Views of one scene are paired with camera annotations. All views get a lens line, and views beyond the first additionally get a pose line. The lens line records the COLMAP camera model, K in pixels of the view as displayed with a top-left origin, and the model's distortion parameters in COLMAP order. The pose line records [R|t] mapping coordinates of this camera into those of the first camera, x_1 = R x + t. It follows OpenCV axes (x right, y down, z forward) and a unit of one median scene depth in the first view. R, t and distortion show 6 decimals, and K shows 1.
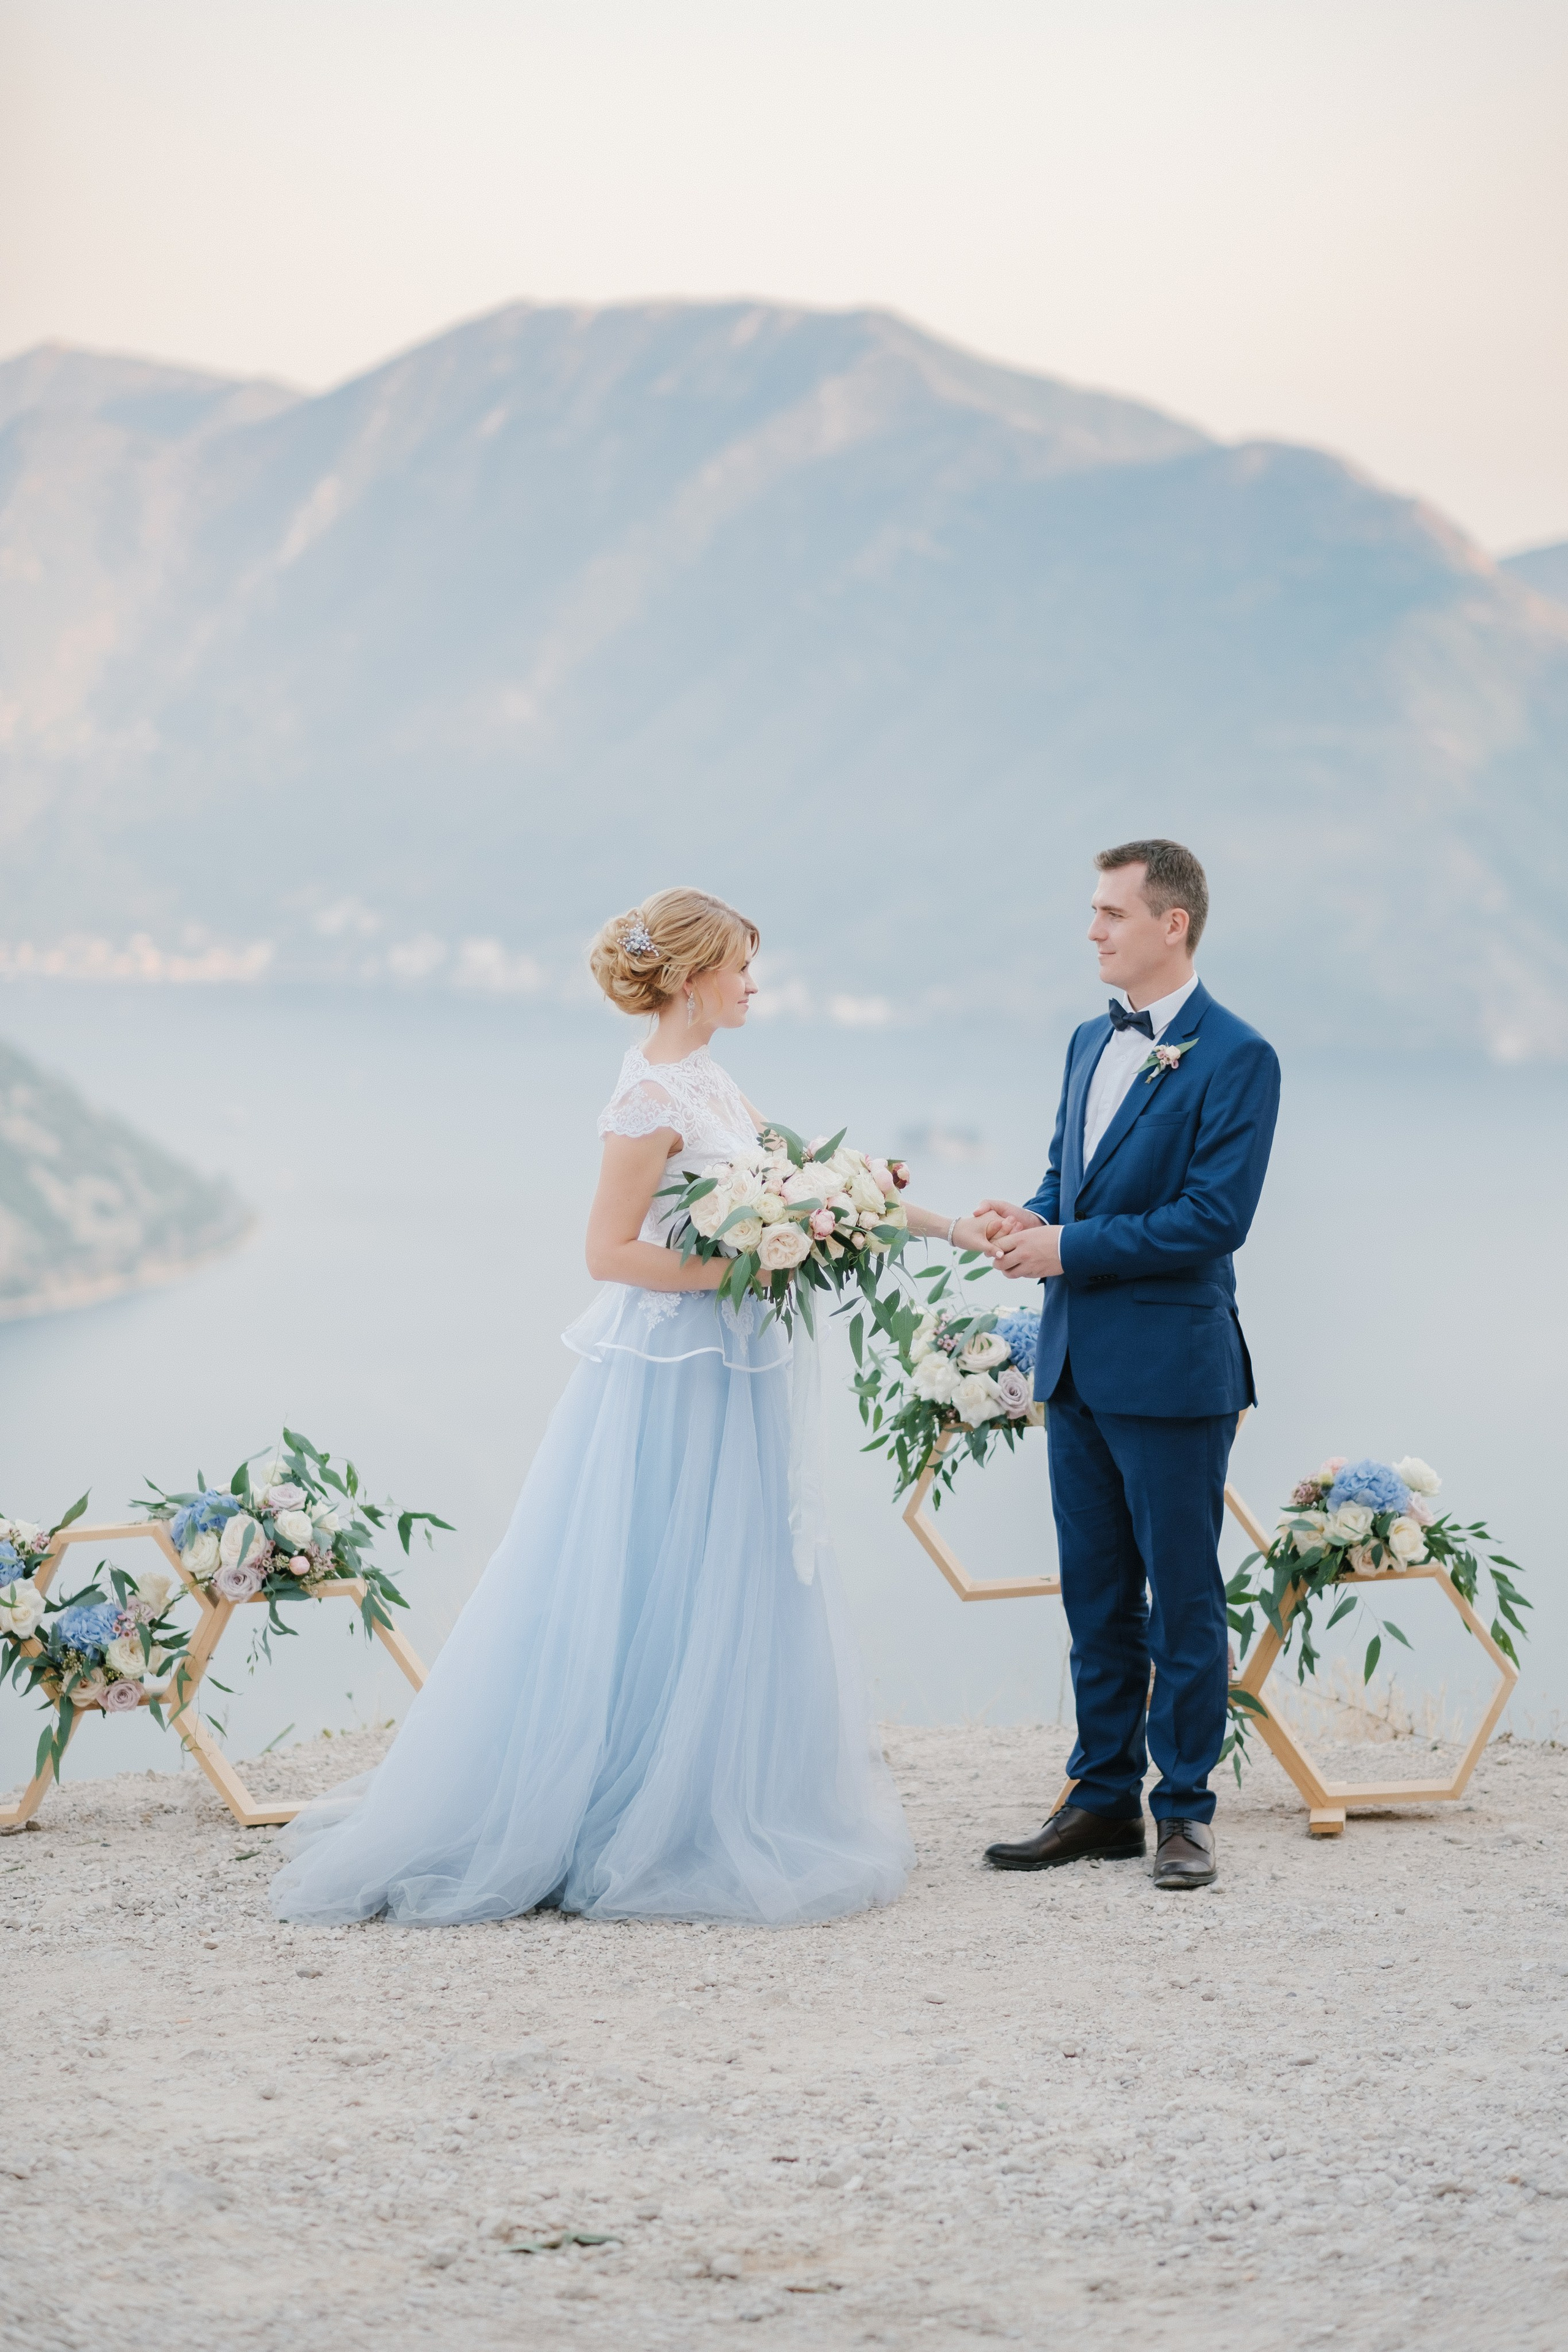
lens RADIAL K [[5845.0, 0, 783.5], [0, 5845.0, 1178.1], [0, 0, 1]] dist [0.063226, -1.688991]
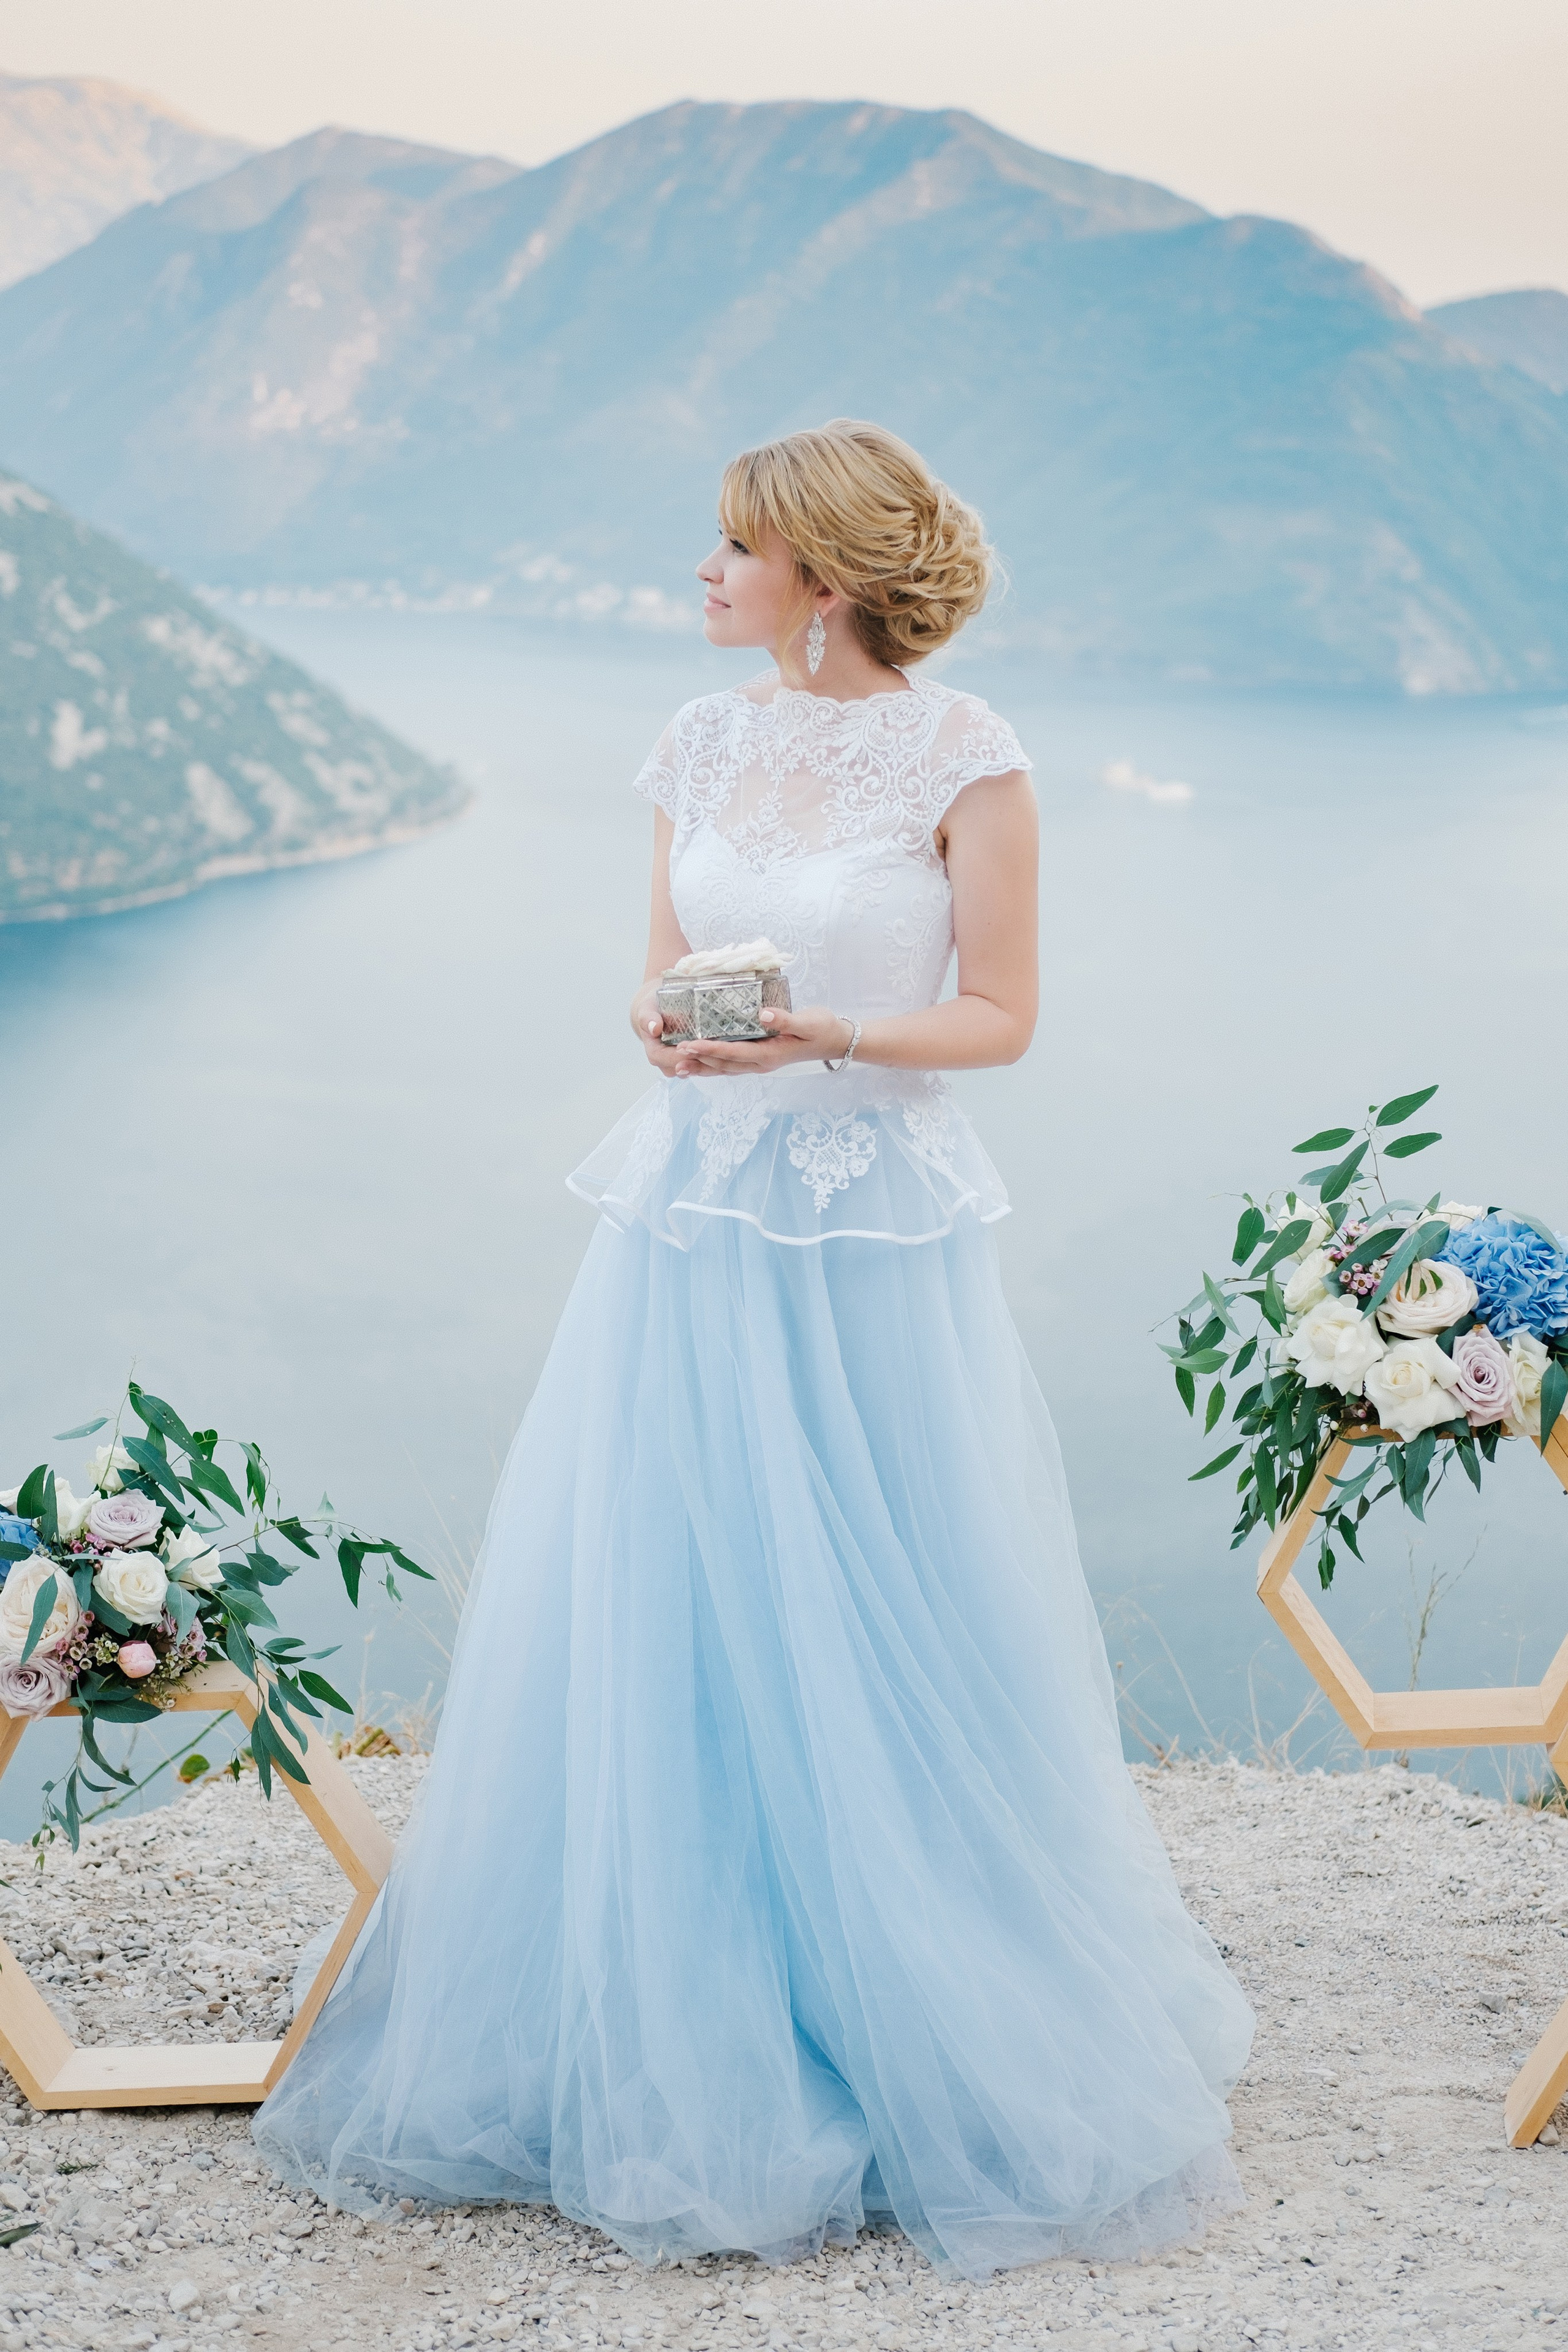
lens RADIAL K [[4283.4, 0, 771.1], [0, 4283.4, 1179.0], [0, 0, 1]] dist [-0.009344, -0.032974]
pose [[0.999533, 0.022550, -0.020619, -0.017249], [-0.020483, 0.995220, 0.095483, -0.016710], [0.022674, -0.095016, 0.995218, 0.612076]]
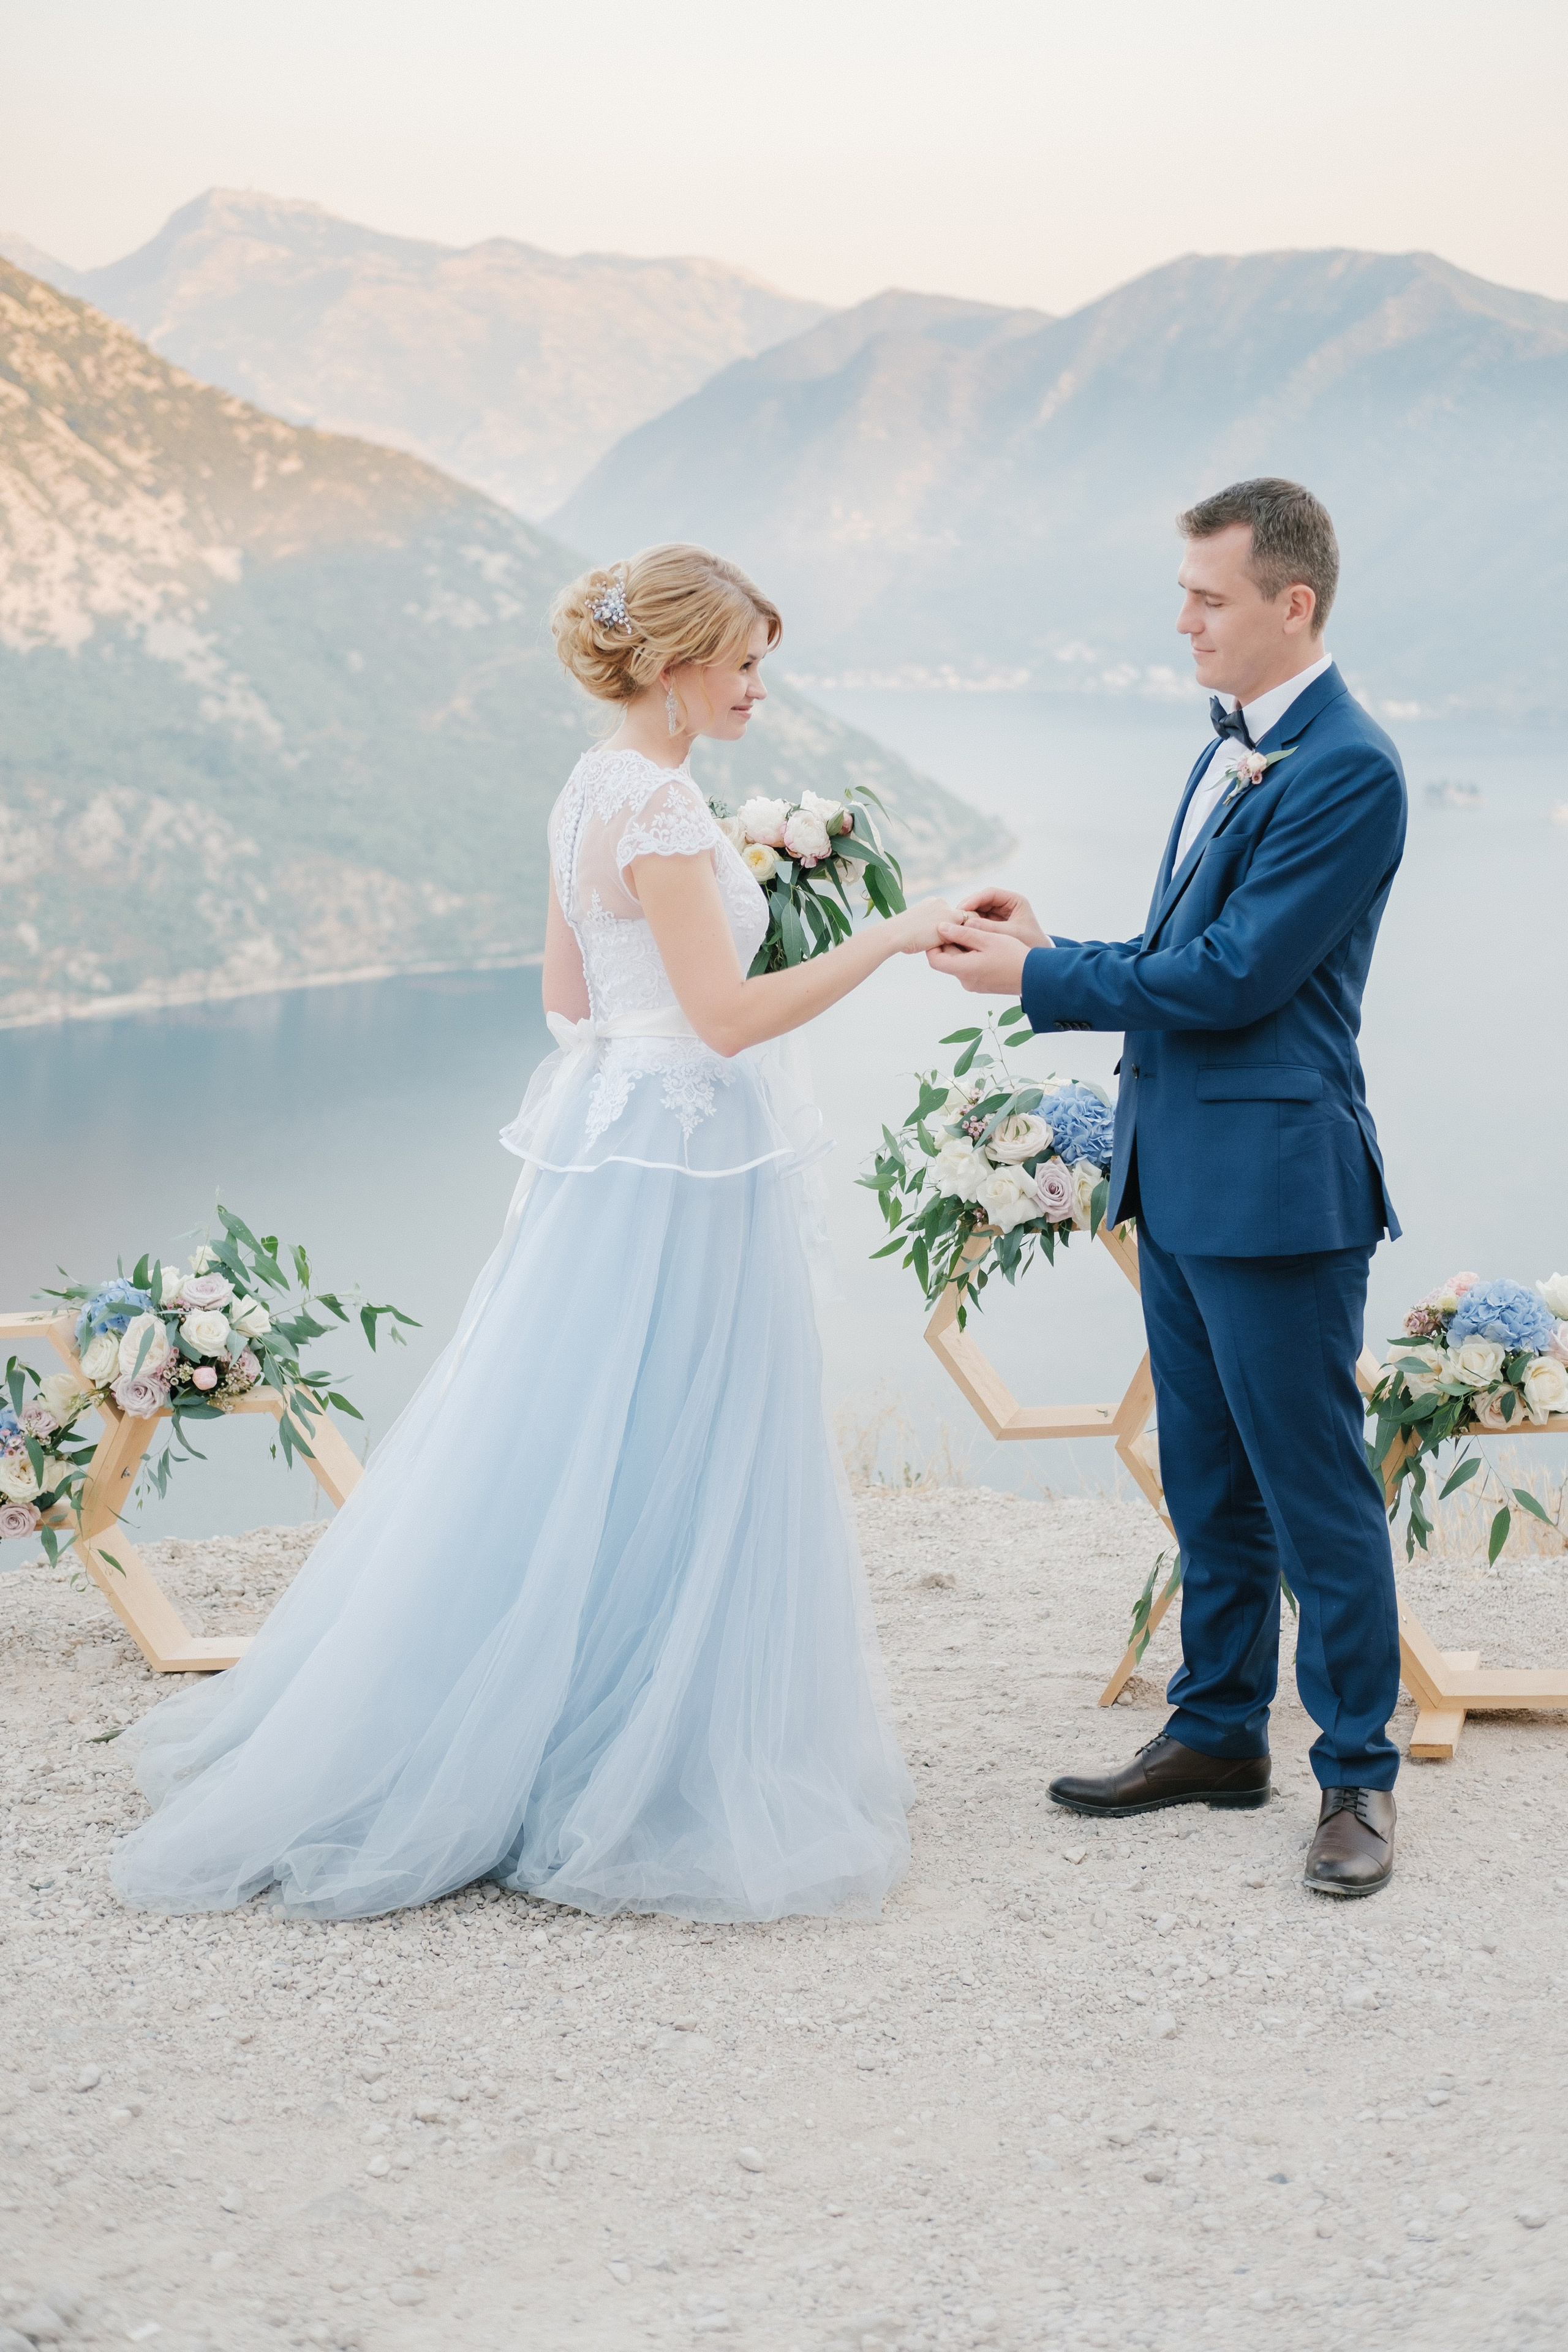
lens RADIAL K [[3585.4, 0, 782.0], [0, 3585.4, 1163.2], [0, 0, 1]] dist [-0.006131, 0.053188]
pose [[0.987259, 0.015826, -0.158330, 0.080082], [-0.000448, 0.995314, 0.096693, -0.014438], [0.159118, -0.095390, 0.982640, 0.508632]]
